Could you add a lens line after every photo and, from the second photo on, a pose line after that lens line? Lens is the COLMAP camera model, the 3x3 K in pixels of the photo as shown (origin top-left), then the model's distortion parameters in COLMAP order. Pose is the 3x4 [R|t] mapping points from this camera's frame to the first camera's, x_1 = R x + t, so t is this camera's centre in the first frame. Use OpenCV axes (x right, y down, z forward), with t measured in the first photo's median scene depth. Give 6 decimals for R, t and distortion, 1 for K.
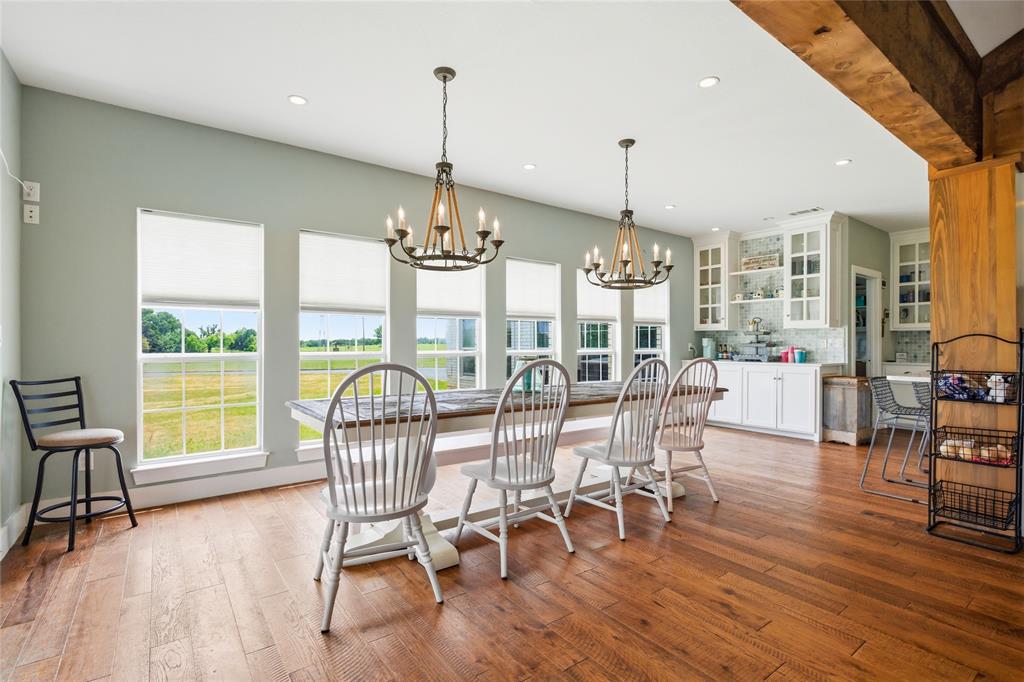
lens RADIAL K [[477.5, 0, 512.0], [0, 477.5, 341.0], [0, 0, 1]] dist [-0.000313, -0.000074]
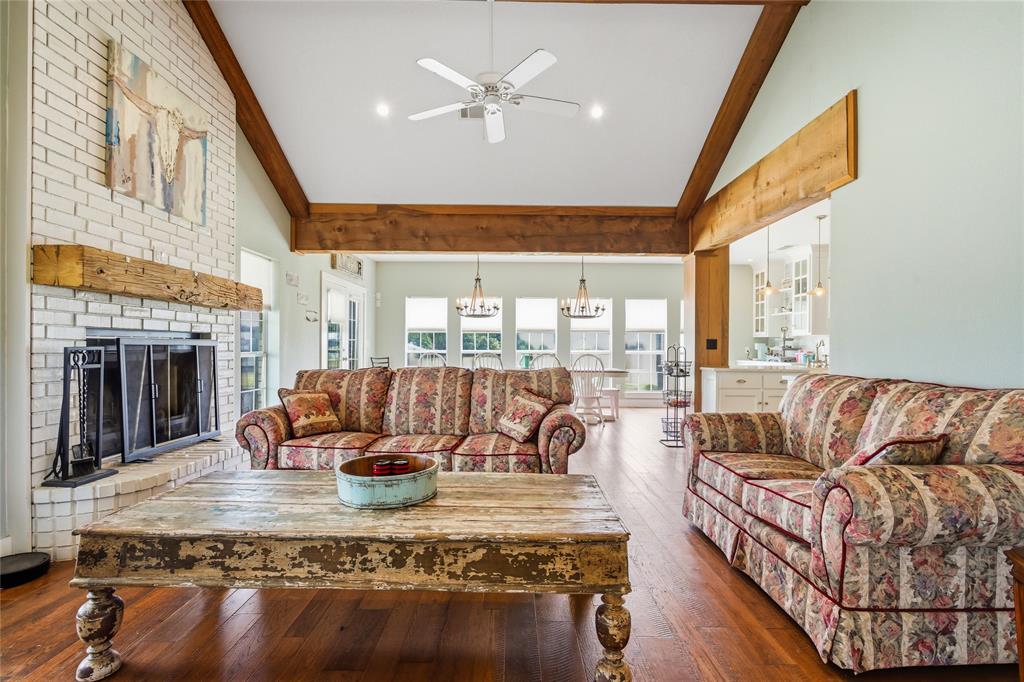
lens RADIAL K [[477.5, 0, 512.0], [0, 477.5, 341.0], [0, 0, 1]] dist [-0.000313, -0.000074]
pose [[0.800158, 0.001791, -0.599787, 0.666808], [-0.000746, 0.999998, 0.001990, -0.014549], [0.599789, -0.001145, 0.800157, -0.411264]]
